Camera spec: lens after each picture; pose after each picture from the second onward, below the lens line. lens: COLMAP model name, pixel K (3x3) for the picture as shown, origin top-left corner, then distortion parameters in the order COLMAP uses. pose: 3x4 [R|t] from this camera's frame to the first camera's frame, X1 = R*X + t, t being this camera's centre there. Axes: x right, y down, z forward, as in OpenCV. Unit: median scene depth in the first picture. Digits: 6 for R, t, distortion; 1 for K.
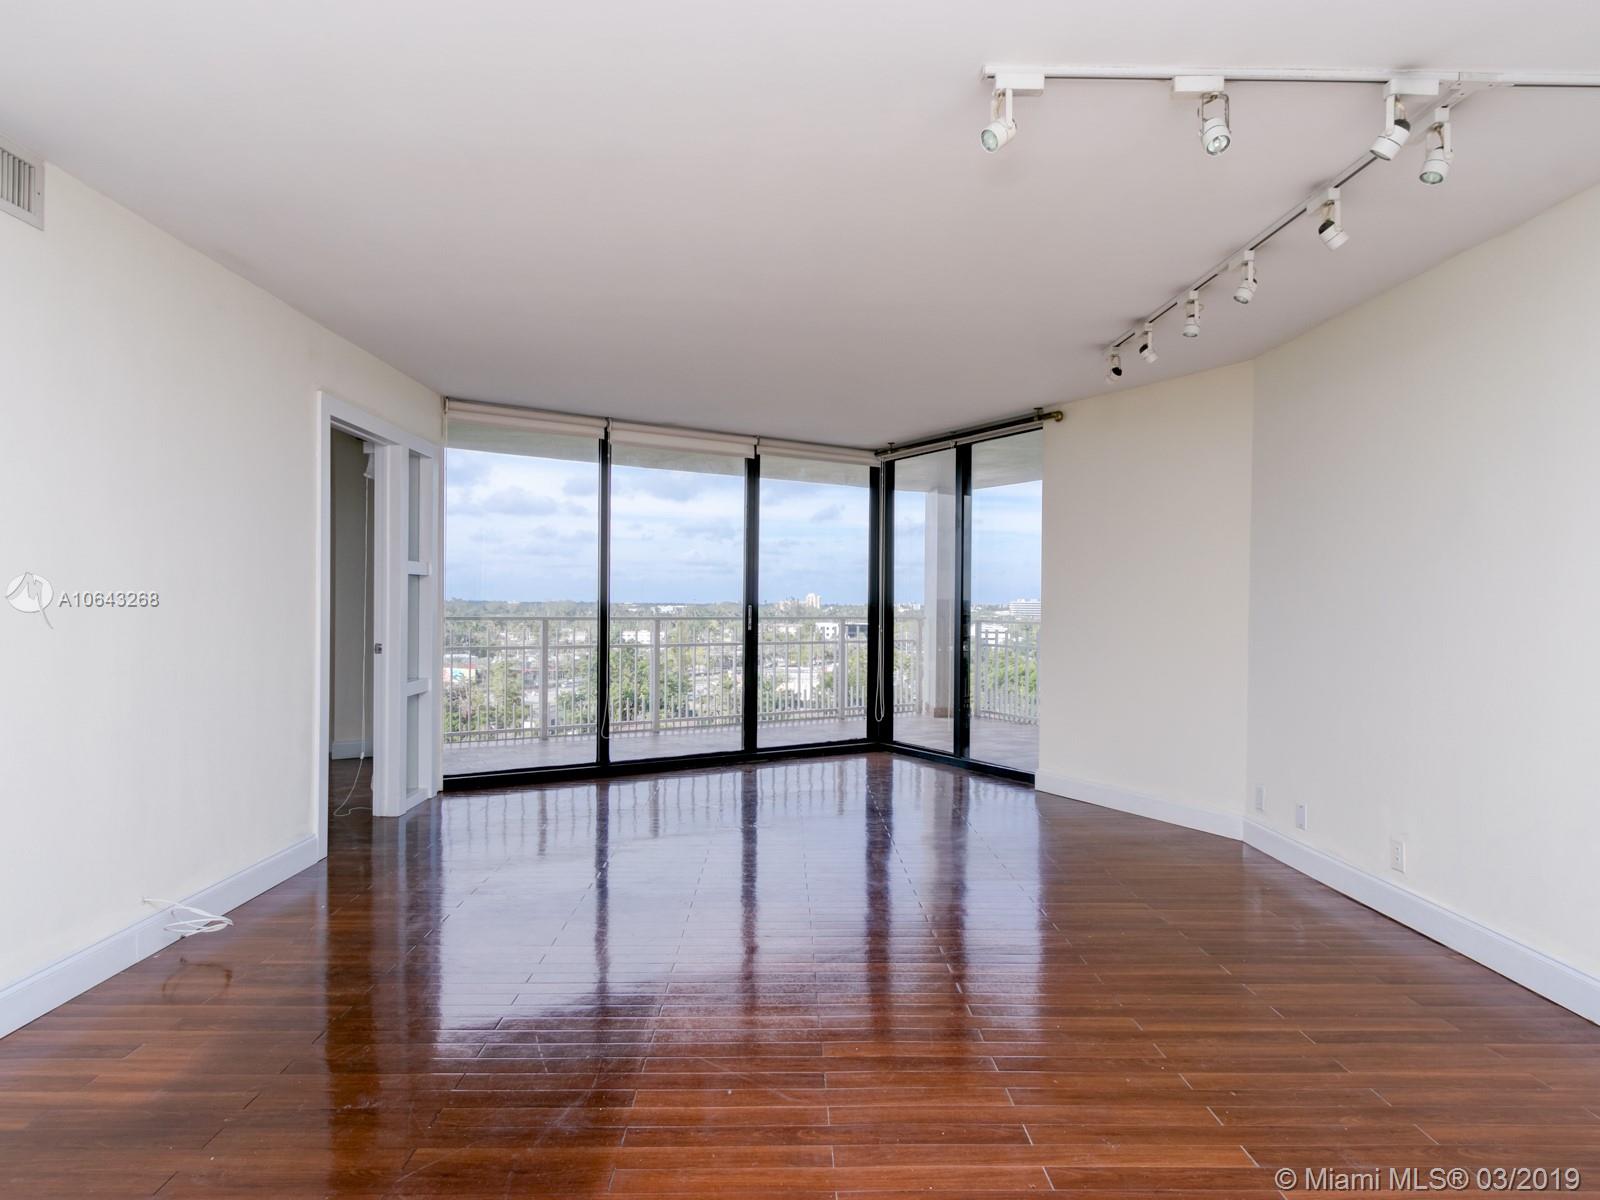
lens RADIAL K [[883.0, 0, 793.1], [0, 883.0, 604.3], [0, 0, 1]] dist [-0.001492, -0.001034]
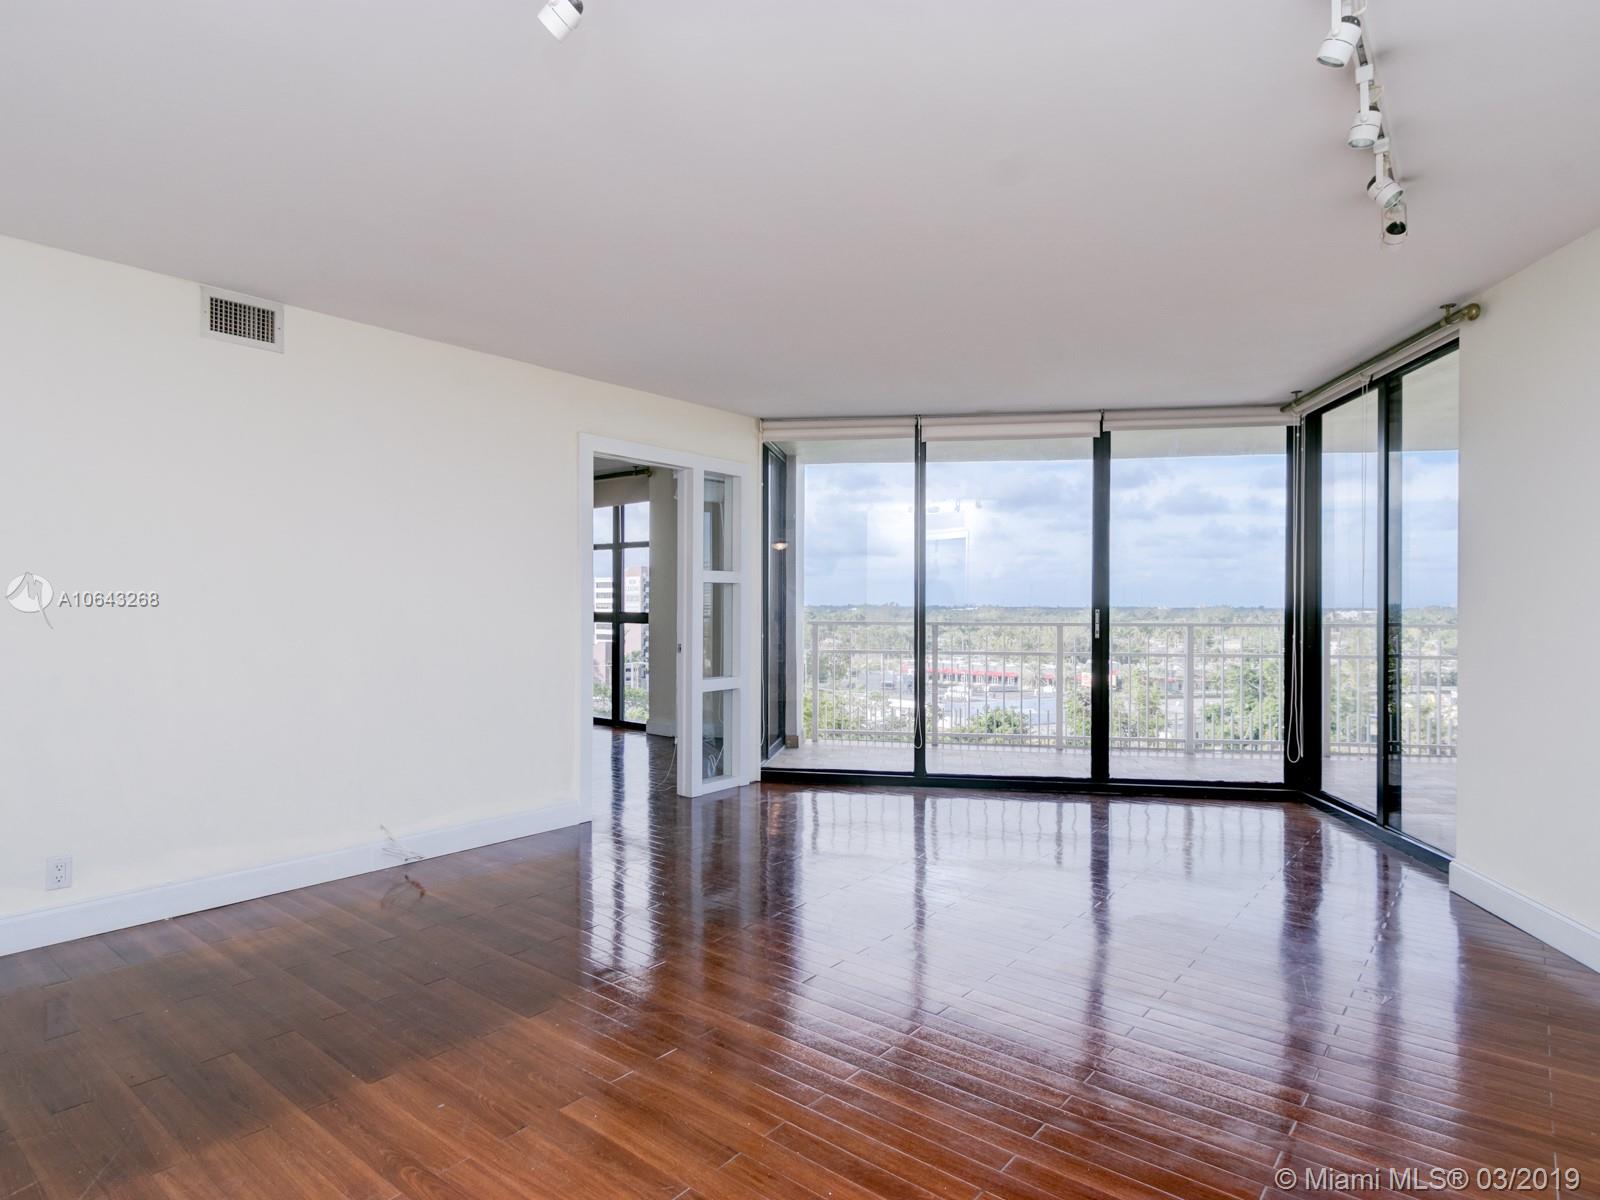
lens RADIAL K [[883.0, 0, 793.1], [0, 883.0, 604.3], [0, 0, 1]] dist [-0.001492, -0.001034]
pose [[0.766609, -0.008052, -0.642063, 0.275732], [0.003889, 0.999961, -0.007898, 0.002042], [0.642102, 0.003558, 0.766611, 0.160443]]
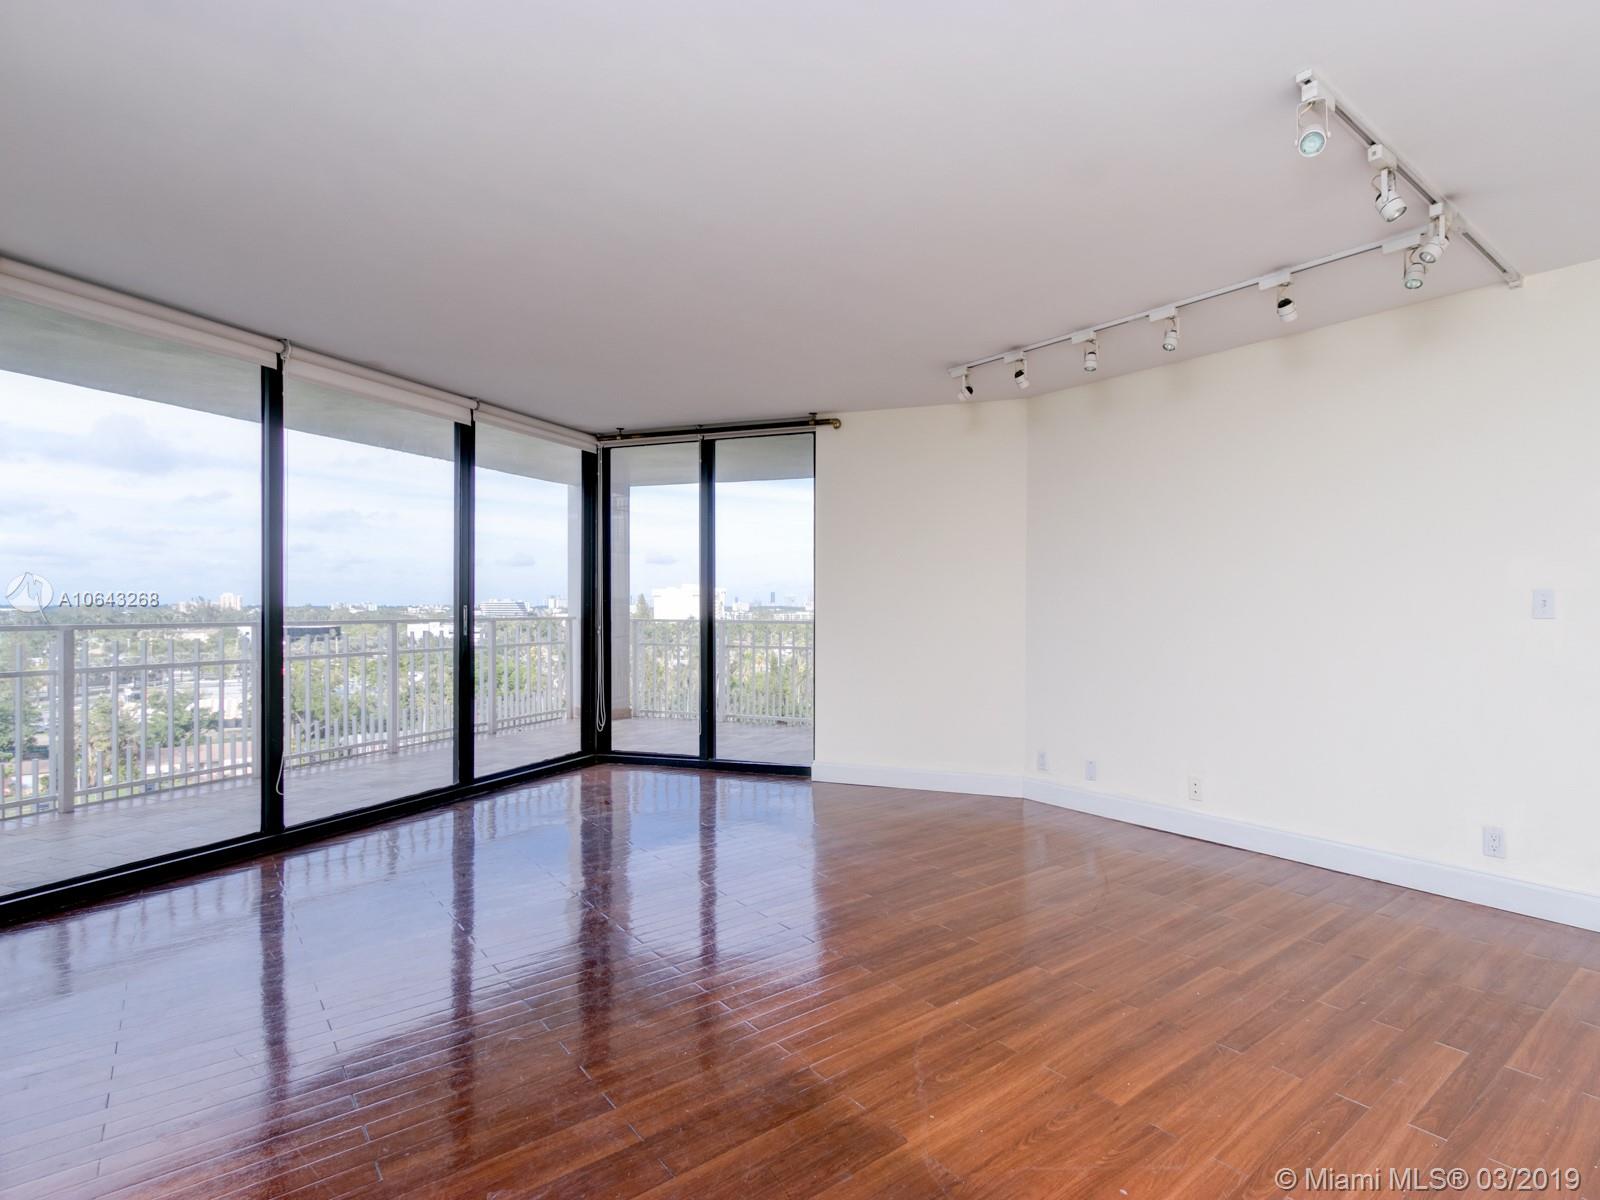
lens RADIAL K [[815.9, 0, 873.1], [0, 815.9, 605.8], [0, 0, 1]] dist [0.001887, -0.000975]
pose [[0.774654, -0.006827, 0.632349, -0.235778], [0.005419, 0.999977, 0.004156, 0.000497], [-0.632363, 0.000207, 0.774673, 0.180624]]
